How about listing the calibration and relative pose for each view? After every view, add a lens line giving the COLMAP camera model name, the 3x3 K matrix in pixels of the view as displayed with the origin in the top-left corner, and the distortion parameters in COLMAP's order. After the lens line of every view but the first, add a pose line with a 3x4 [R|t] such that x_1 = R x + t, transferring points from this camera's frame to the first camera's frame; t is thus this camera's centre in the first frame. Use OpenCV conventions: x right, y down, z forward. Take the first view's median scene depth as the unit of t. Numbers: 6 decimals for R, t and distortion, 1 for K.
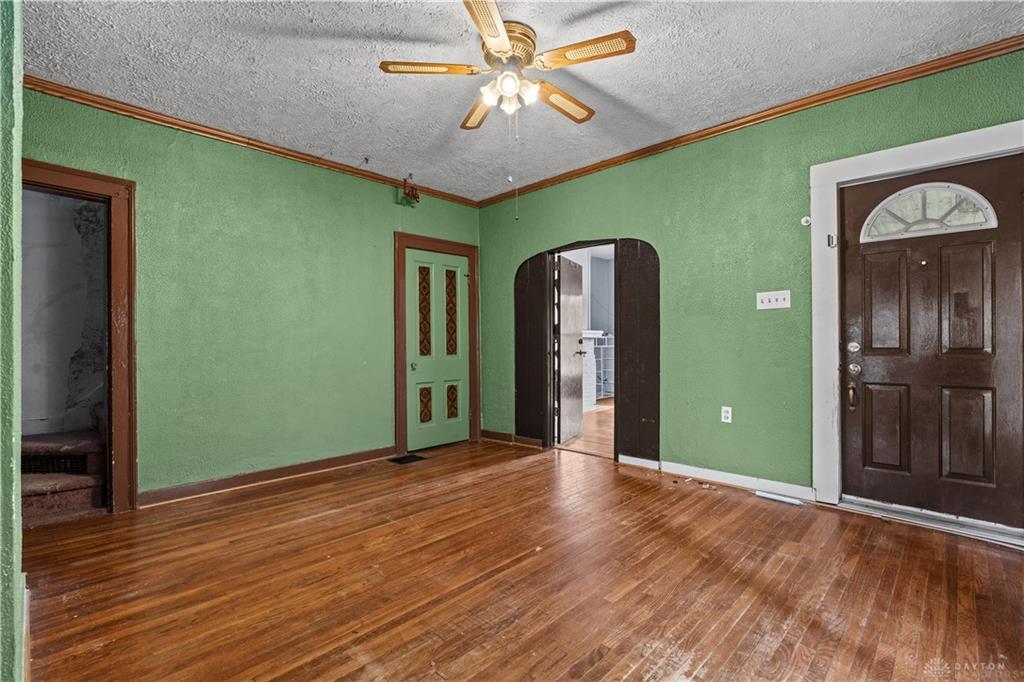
lens RADIAL K [[467.0, 0, 513.6], [0, 467.0, 340.9], [0, 0, 1]] dist [-0.010463, 0.002077]
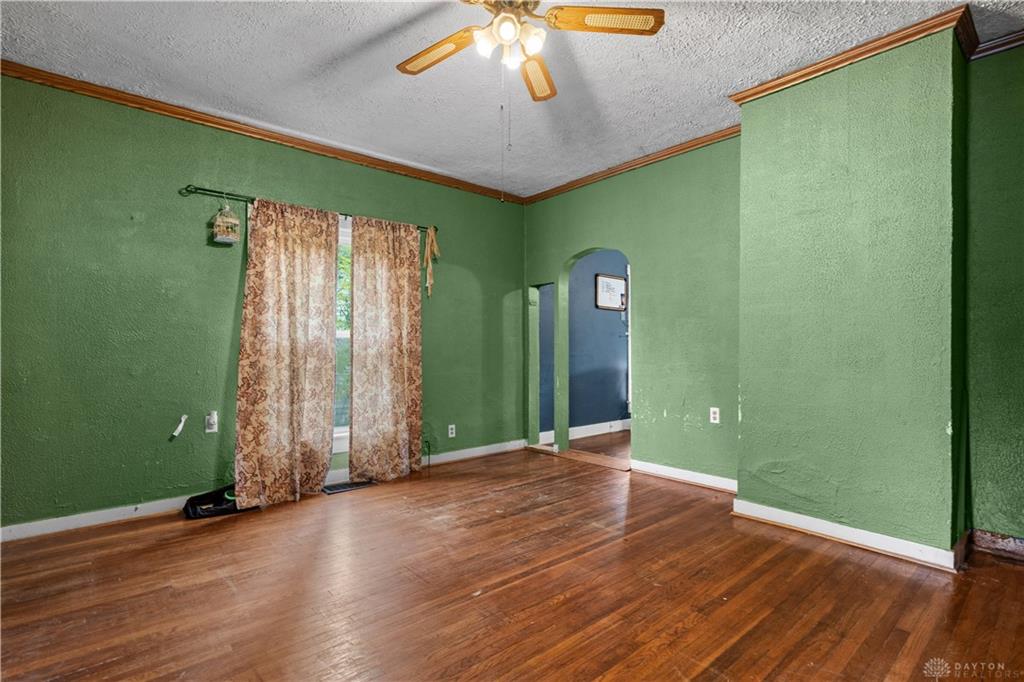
lens RADIAL K [[490.9, 0, 515.7], [0, 490.9, 343.6], [0, 0, 1]] dist [-0.008448, -0.000973]
pose [[-0.995851, 0.002447, 0.090968, -0.079893], [0.002760, 0.999991, 0.003315, -0.004368], [-0.090959, 0.003552, -0.995848, 1.547853]]
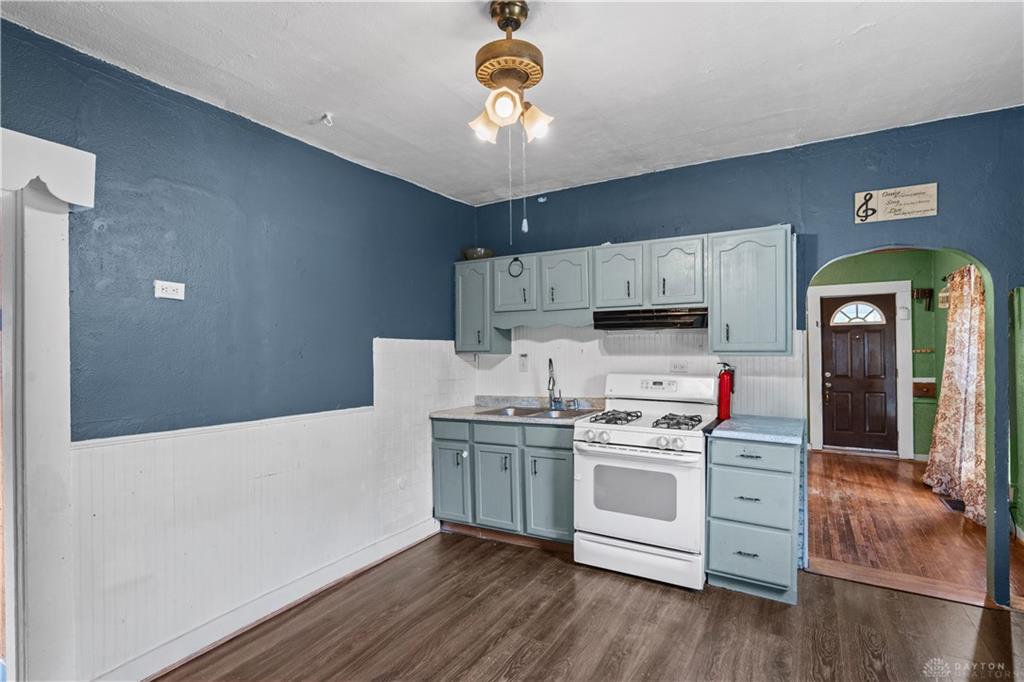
lens RADIAL K [[490.9, 0, 510.5], [0, 490.9, 348.3], [0, 0, 1]] dist [-0.008448, -0.000973]
pose [[0.975825, -0.002234, 0.218541, -1.166689], [0.004757, 0.999928, -0.011020, -0.089125], [-0.218501, 0.011793, 0.975766, -0.859741]]
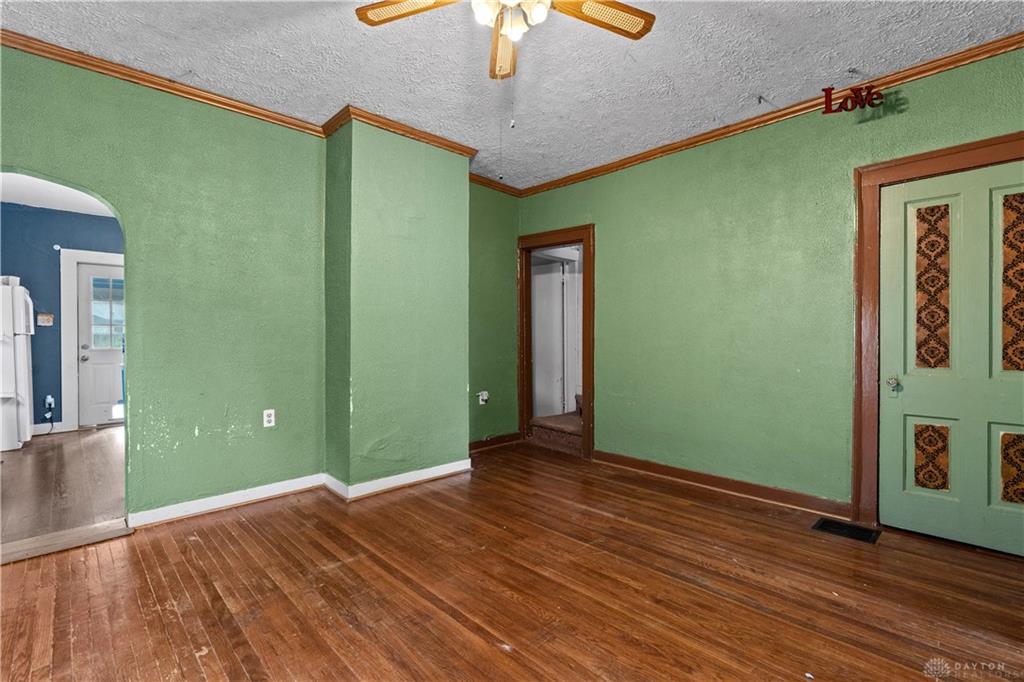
lens RADIAL K [[467.0, 0, 515.3], [0, 467.0, 336.3], [0, 0, 1]] dist [-0.010463, 0.002077]
pose [[-0.033577, 0.002783, -0.999432, 0.609698], [-0.000637, 0.999996, 0.002806, -0.011261], [0.999436, 0.000731, -0.033575, 0.858157]]
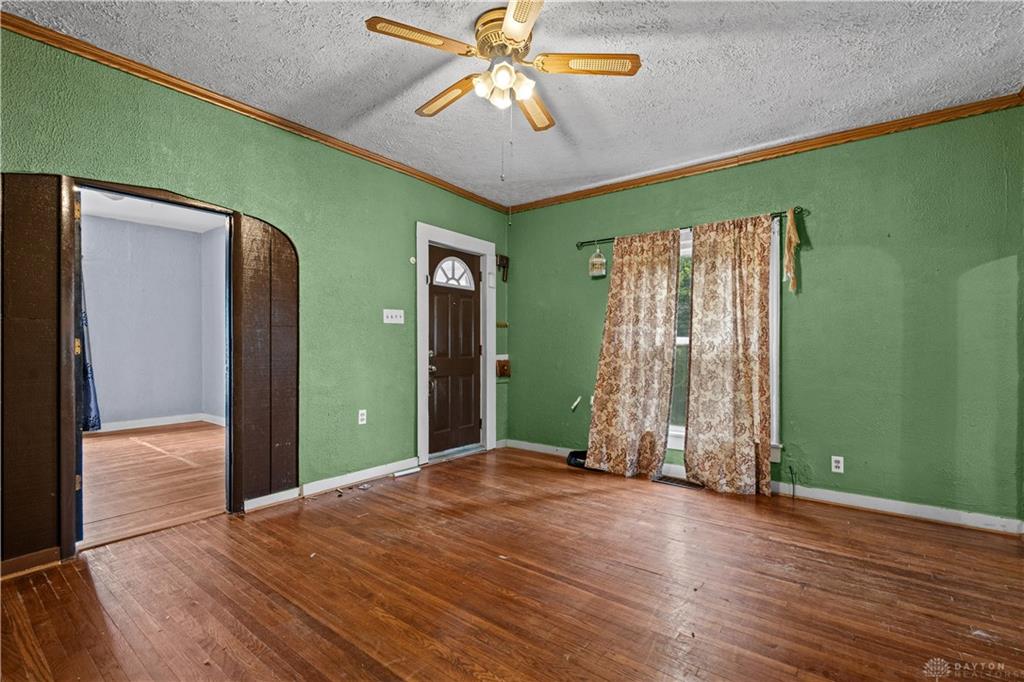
lens RADIAL K [[467.0, 0, 515.2], [0, 467.0, 348.3], [0, 0, 1]] dist [-0.010463, 0.002077]
pose [[-0.107483, -0.000486, 0.994207, -0.786800], [0.000255, 1.000000, 0.000516, -0.004339], [-0.994207, 0.000309, -0.107483, 0.896417]]
